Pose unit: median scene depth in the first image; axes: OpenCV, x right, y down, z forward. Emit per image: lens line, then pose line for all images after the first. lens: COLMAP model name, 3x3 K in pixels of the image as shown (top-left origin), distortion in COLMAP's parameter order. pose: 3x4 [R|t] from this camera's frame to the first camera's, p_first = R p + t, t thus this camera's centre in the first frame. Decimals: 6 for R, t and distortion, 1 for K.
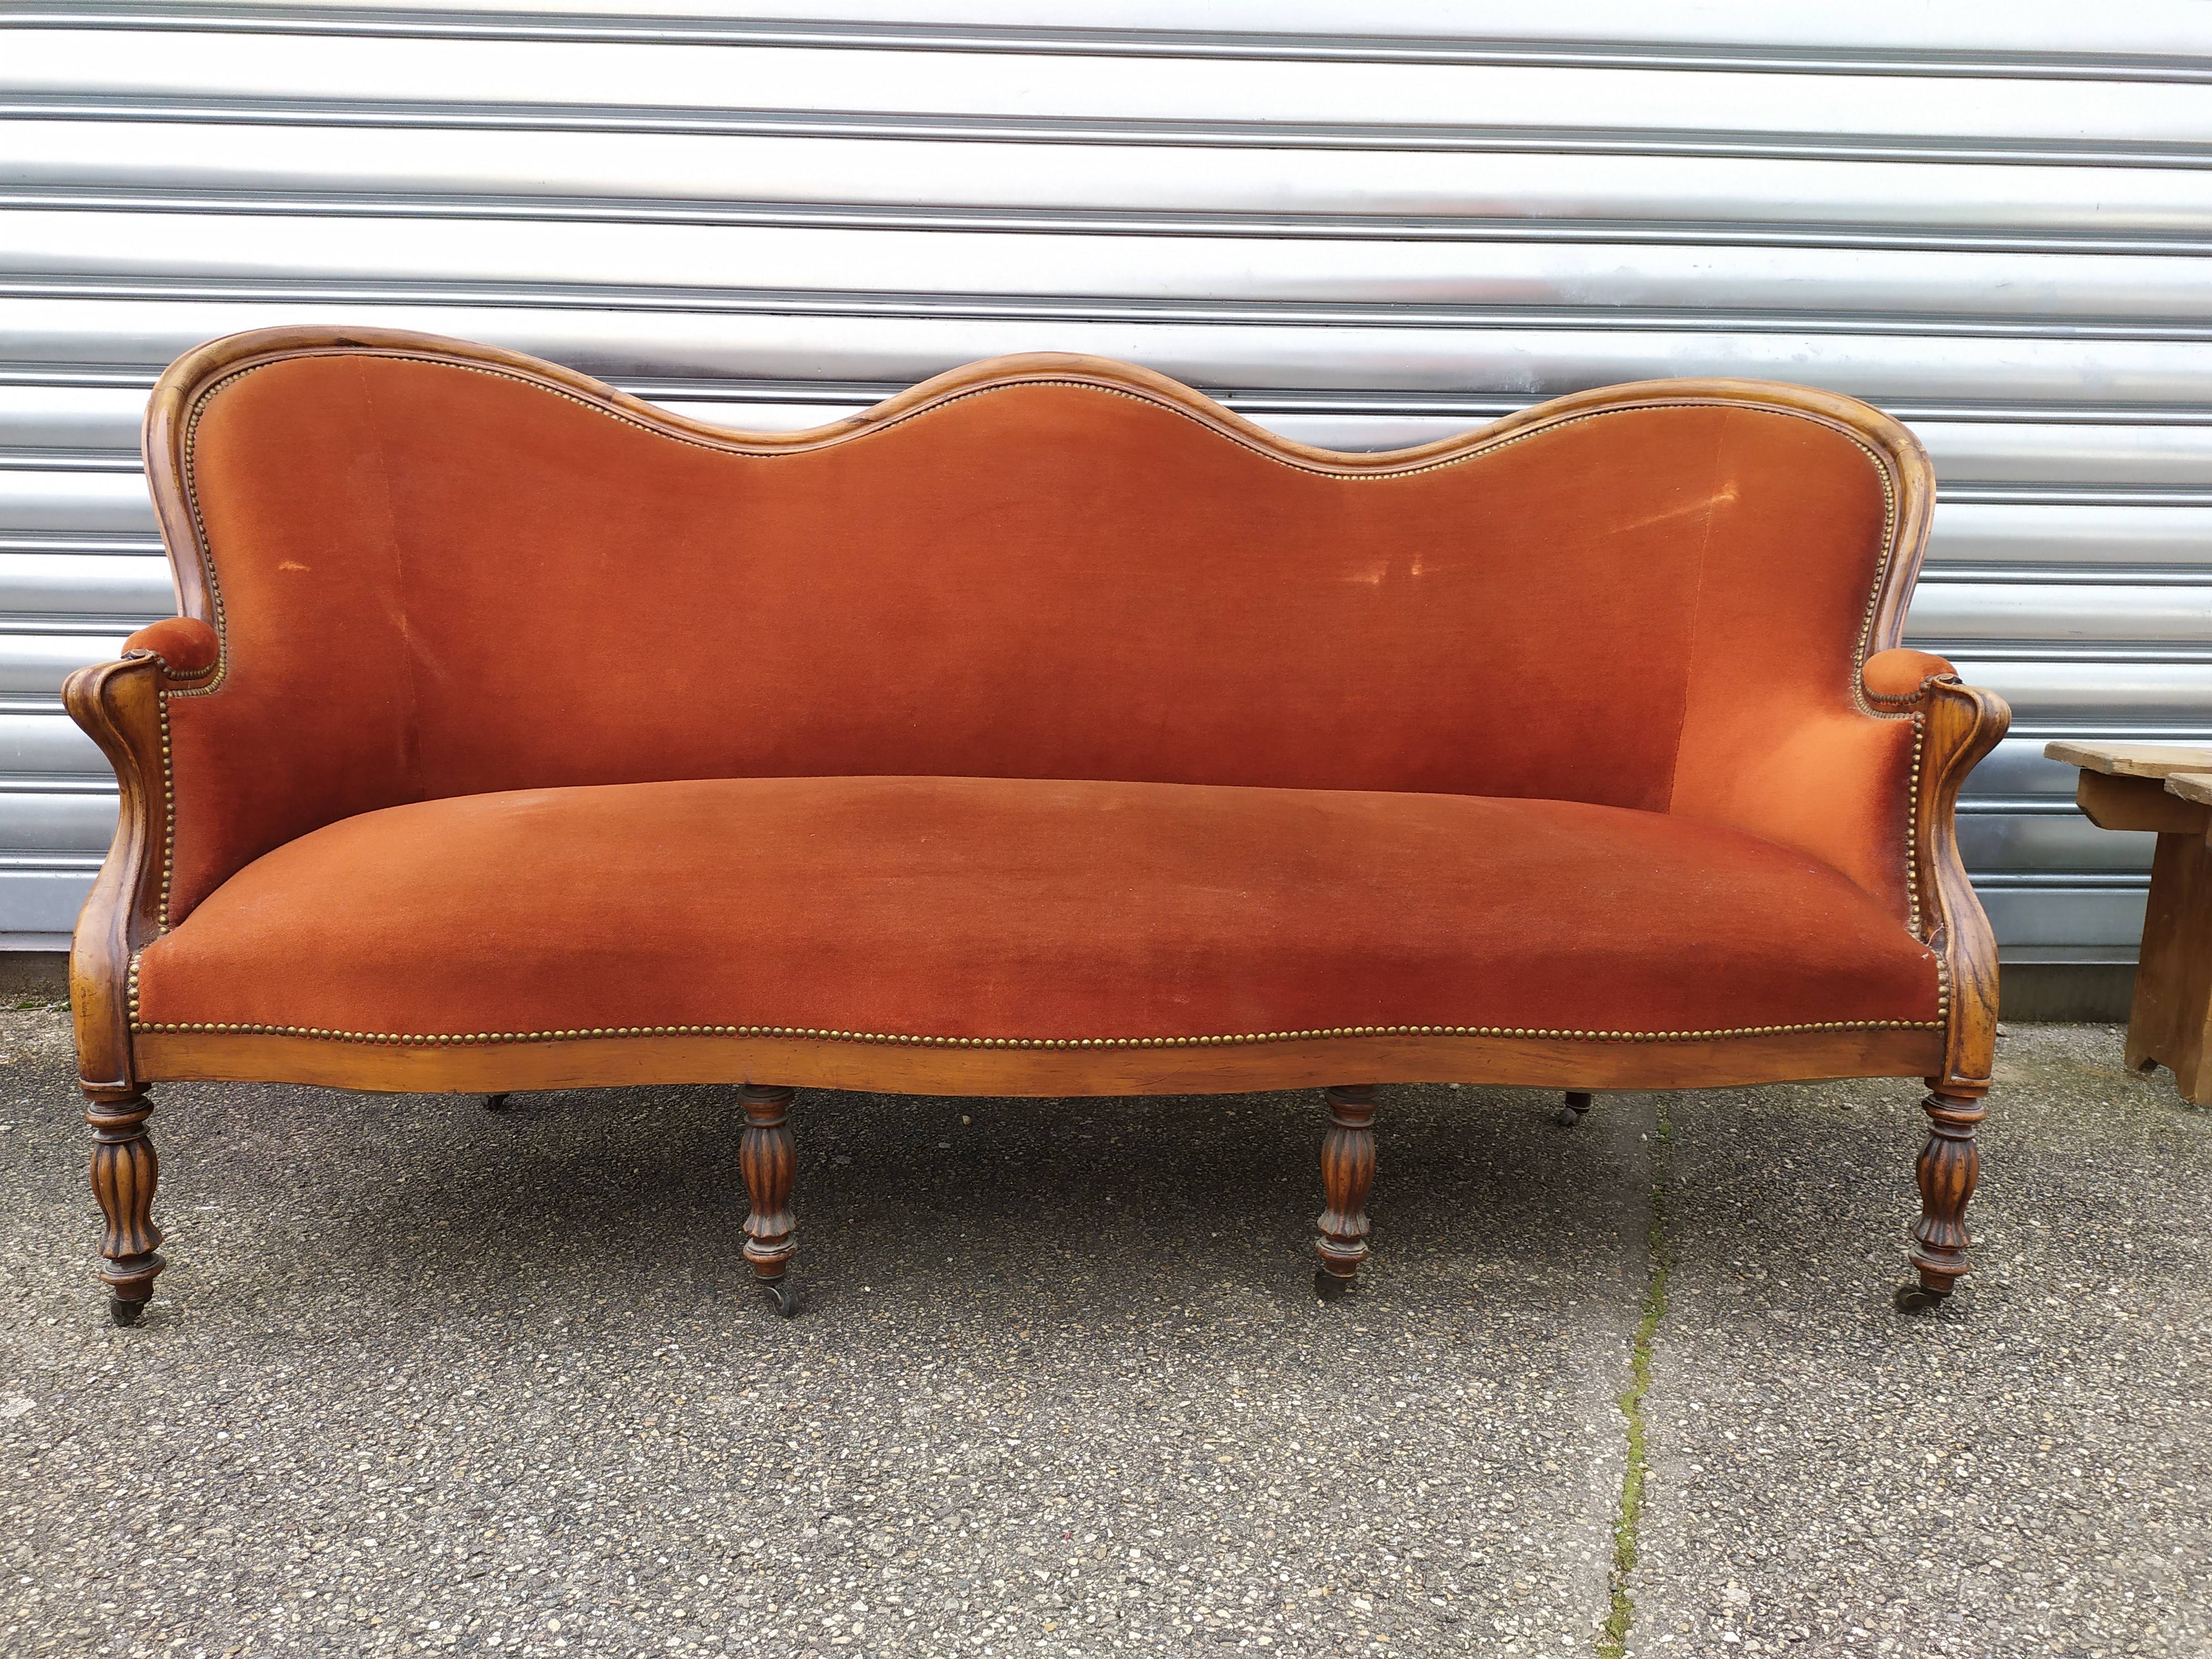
lens RADIAL K [[1718.0, 0, 1110.2], [0, 1718.0, 876.6], [0, 0, 1]] dist [0.066372, -0.096395]
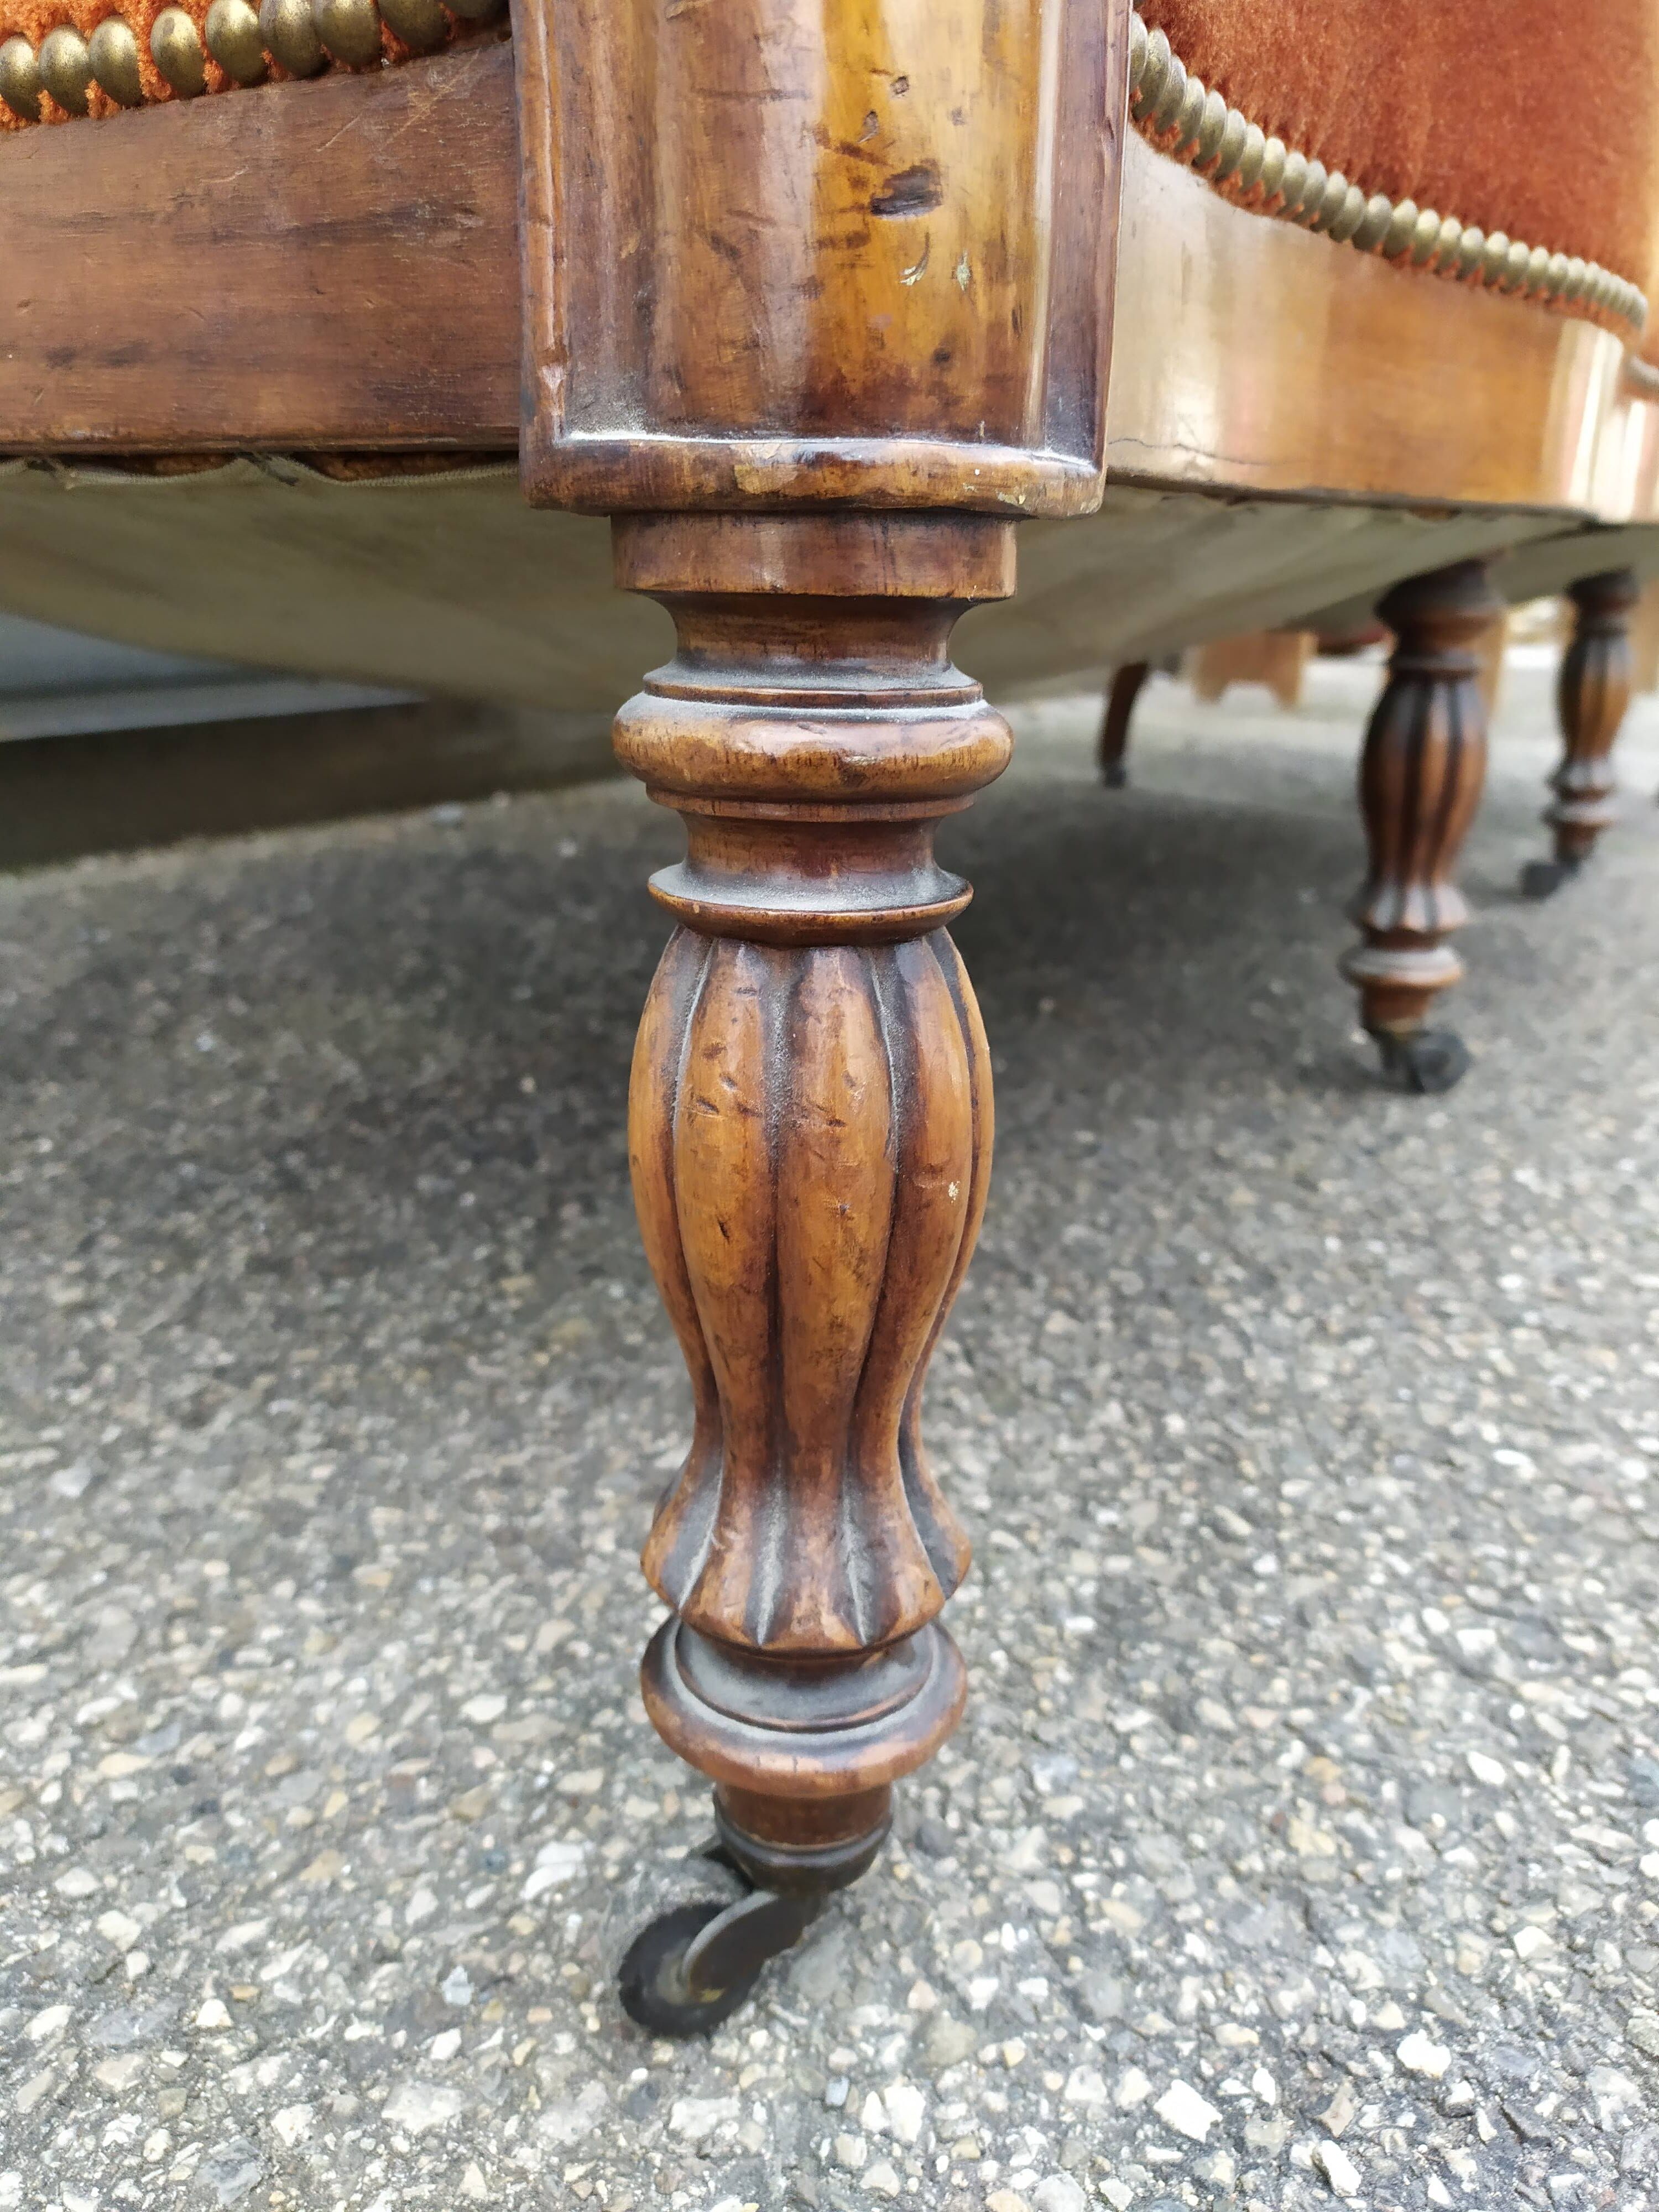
lens RADIAL K [[1700.2, 0, 829.5], [0, 1700.2, 1106.0], [0, 0, 1]] dist [0.080111, -0.161053]
pose [[0.522417, -0.267720, 0.809572, -0.733703], [0.173711, 0.962937, 0.206341, 0.137292], [-0.834808, 0.032835, 0.549561, 0.947935]]
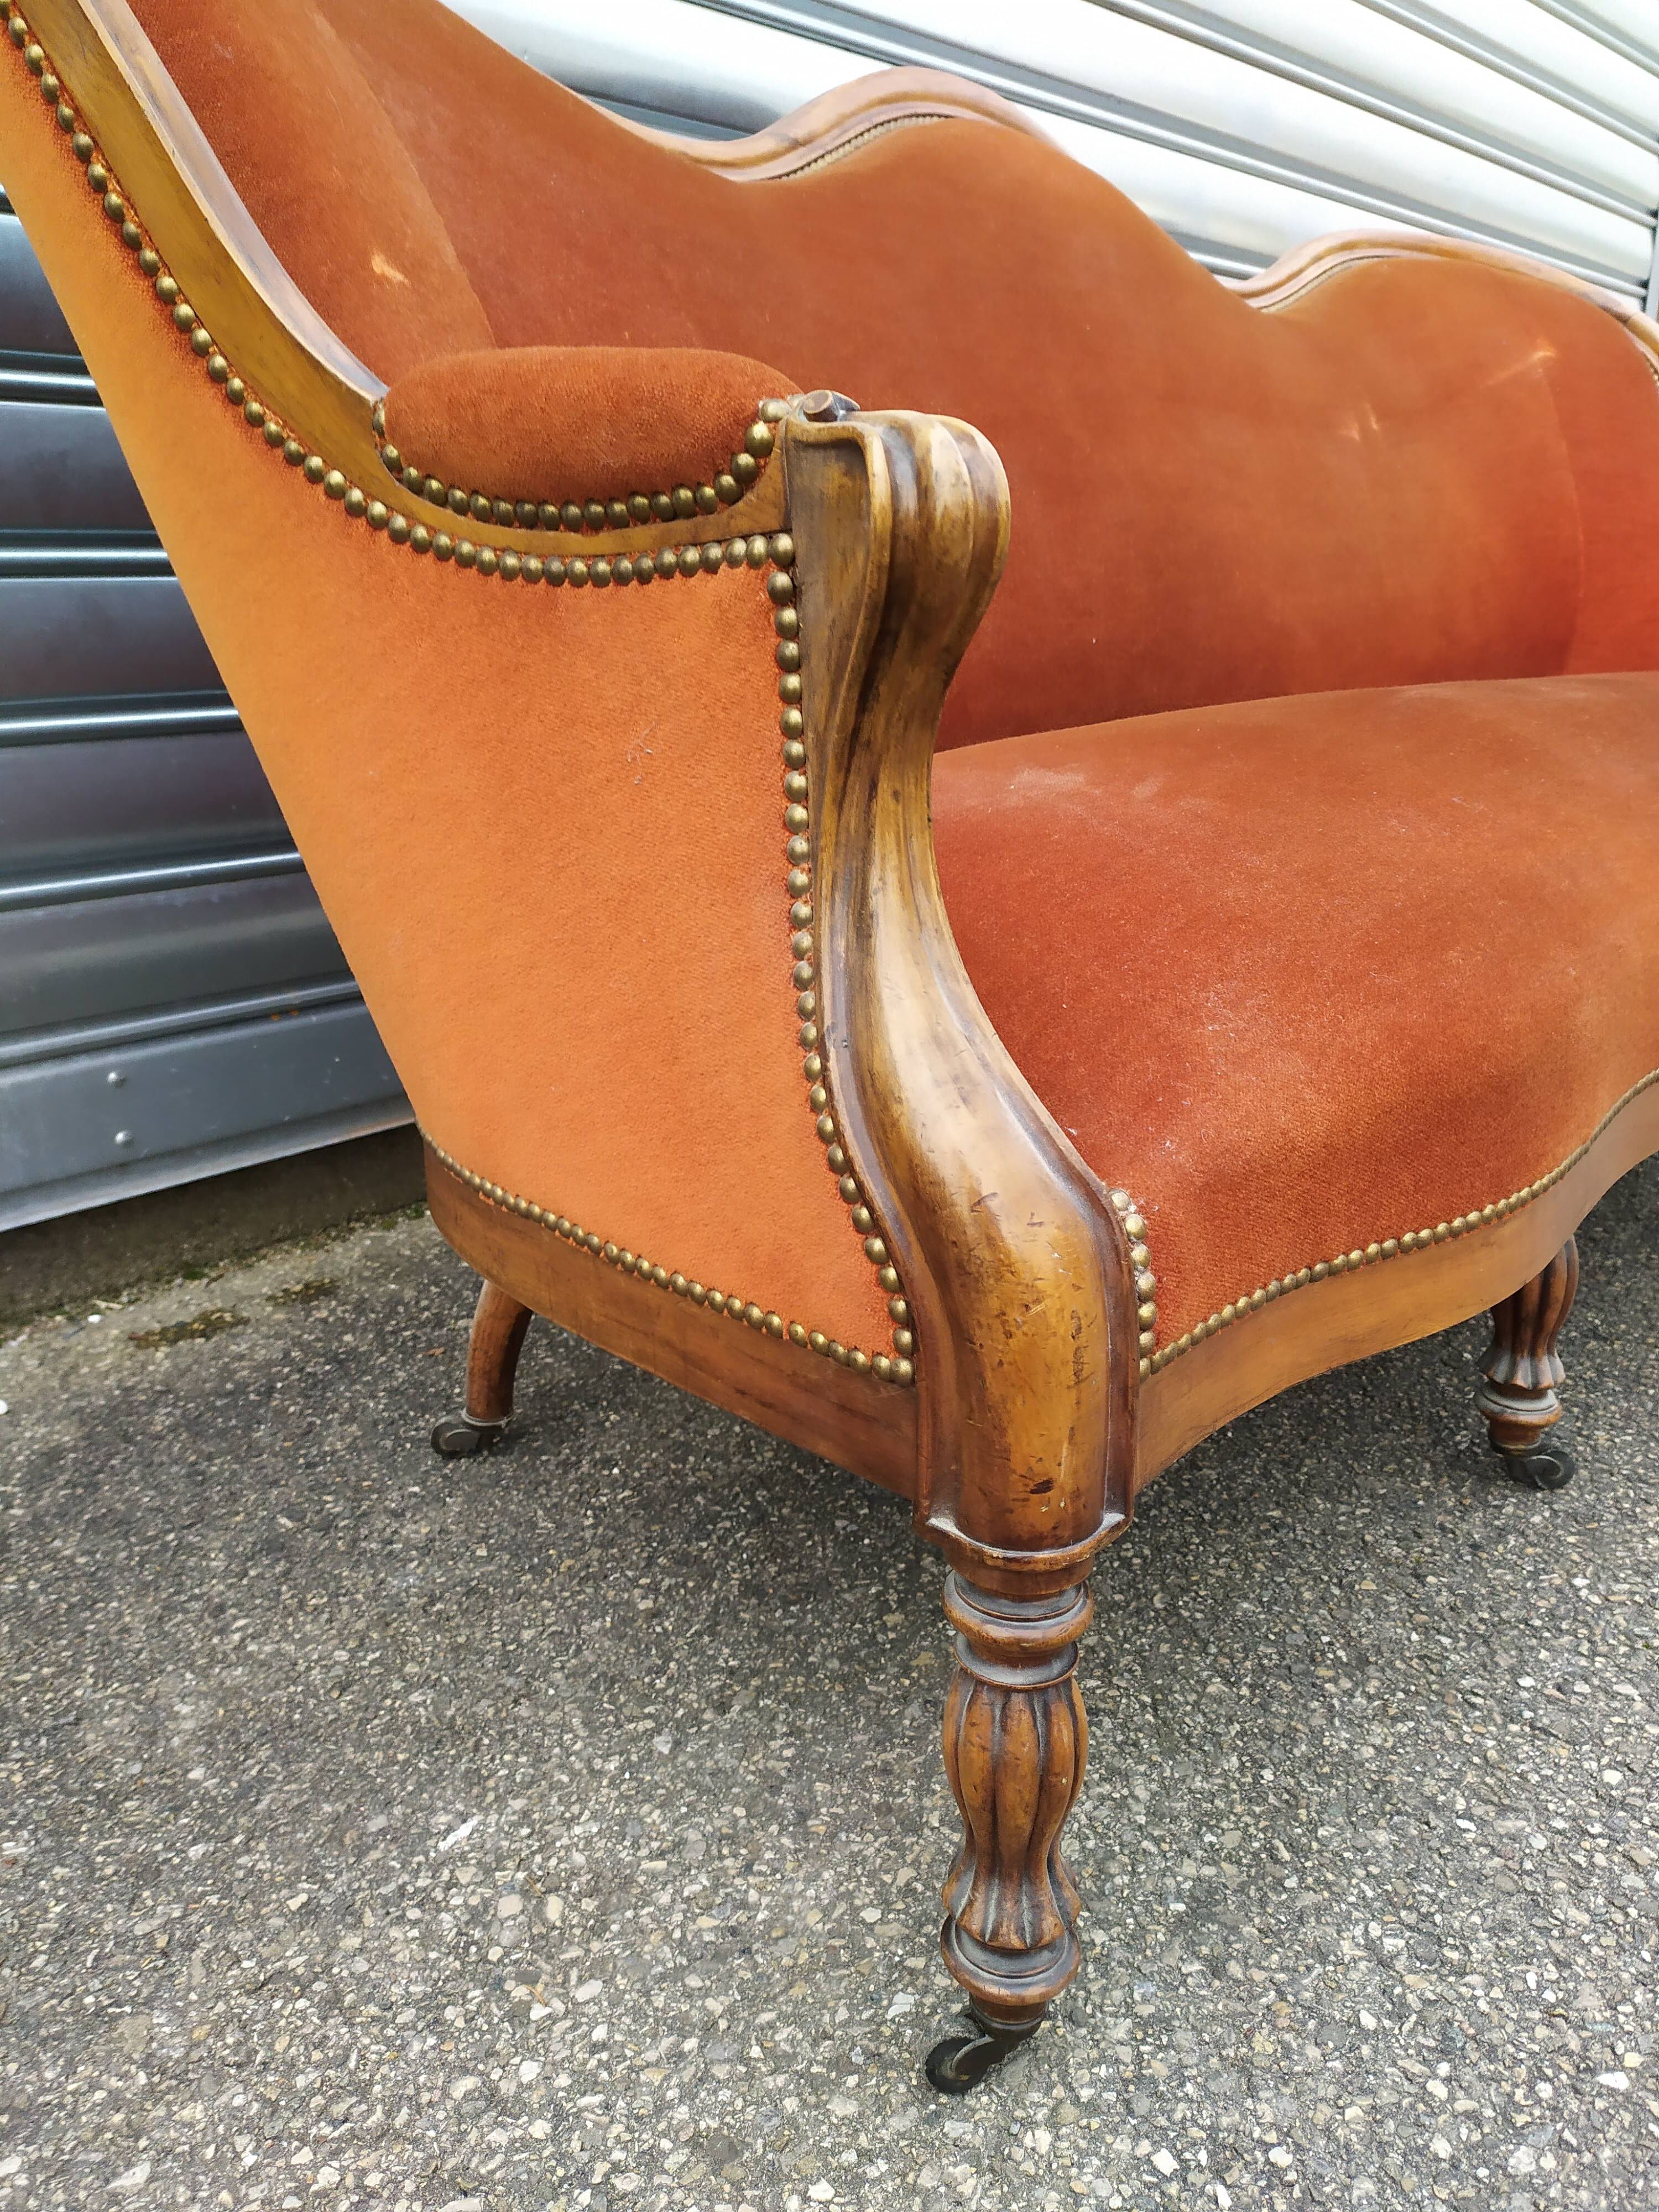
lens RADIAL K [[1718.0, 0, 852.5], [0, 1718.0, 1087.9], [0, 0, 1]] dist [0.066372, -0.096395]
pose [[0.688959, -0.227140, 0.688290, -0.887107], [0.166415, 0.973830, 0.154794, -0.058239], [-0.705437, 0.007895, 0.708728, 0.763008]]
